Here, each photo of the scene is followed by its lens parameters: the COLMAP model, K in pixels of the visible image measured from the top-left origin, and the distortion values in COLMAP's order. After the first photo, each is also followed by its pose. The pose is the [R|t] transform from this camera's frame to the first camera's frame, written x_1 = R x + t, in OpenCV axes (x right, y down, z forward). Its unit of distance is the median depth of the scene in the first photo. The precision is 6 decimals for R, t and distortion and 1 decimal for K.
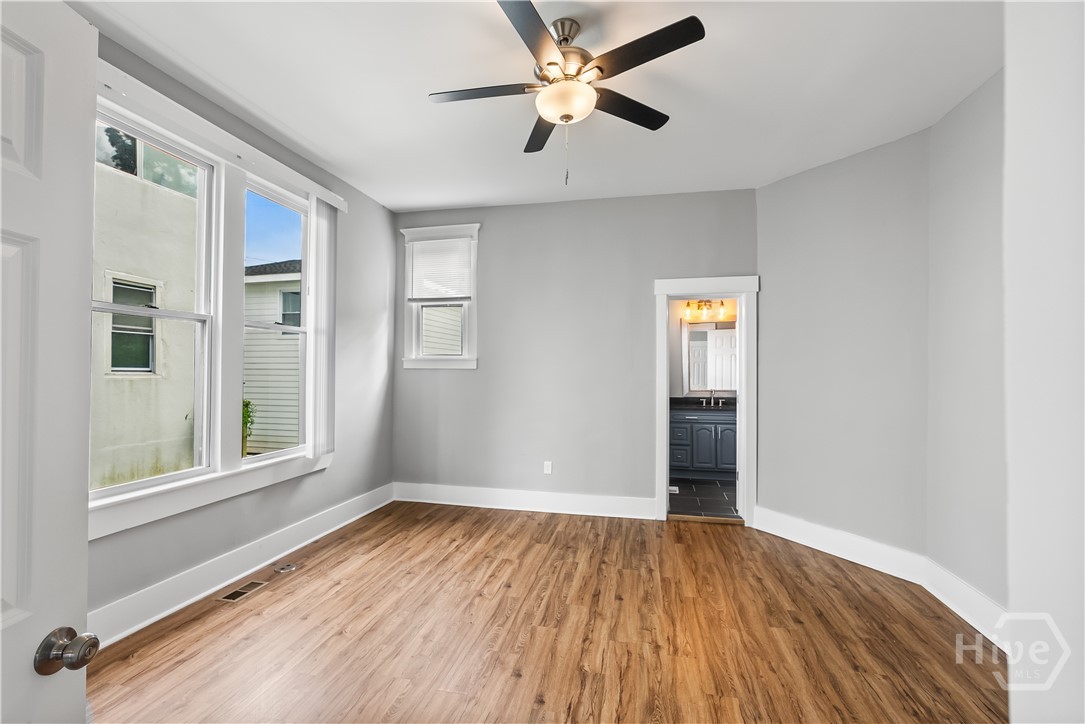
lens RADIAL K [[487.6, 0, 537.5], [0, 487.6, 360.4], [0, 0, 1]] dist [-0.010234, 0.001857]
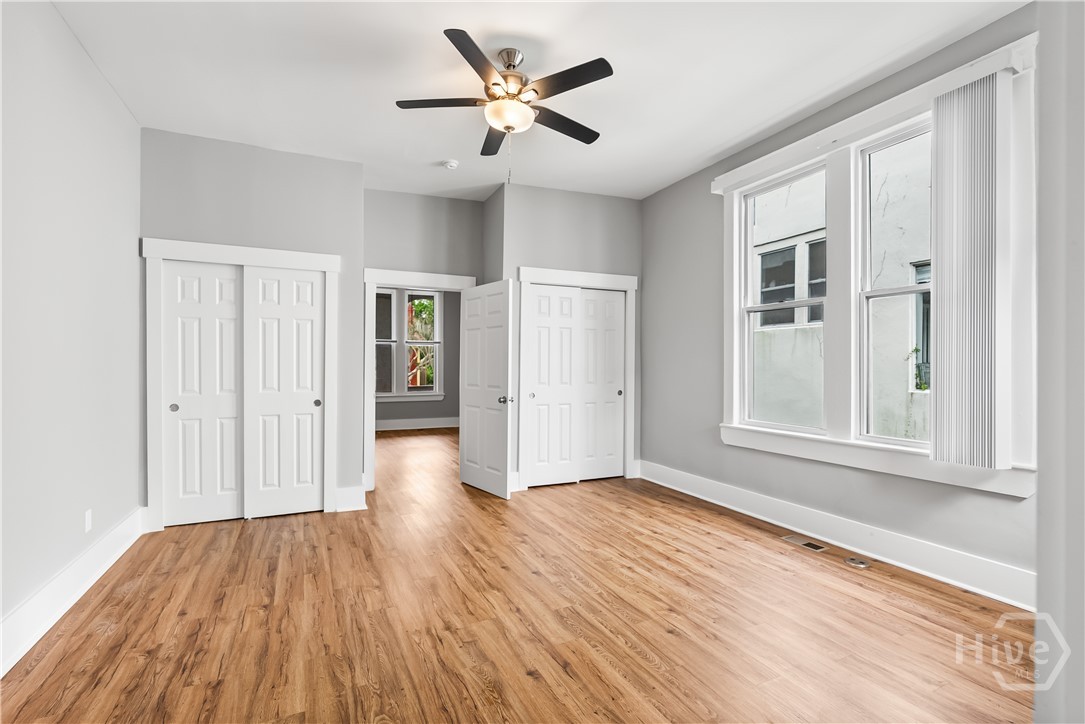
lens RADIAL K [[487.6, 0, 539.3], [0, 487.6, 369.6], [0, 0, 1]] dist [-0.010234, 0.001857]
pose [[-0.789202, -0.004186, -0.614119, 0.615058], [0.005615, 0.999886, -0.014030, 0.098848], [0.614108, -0.014521, -0.789089, 1.665983]]
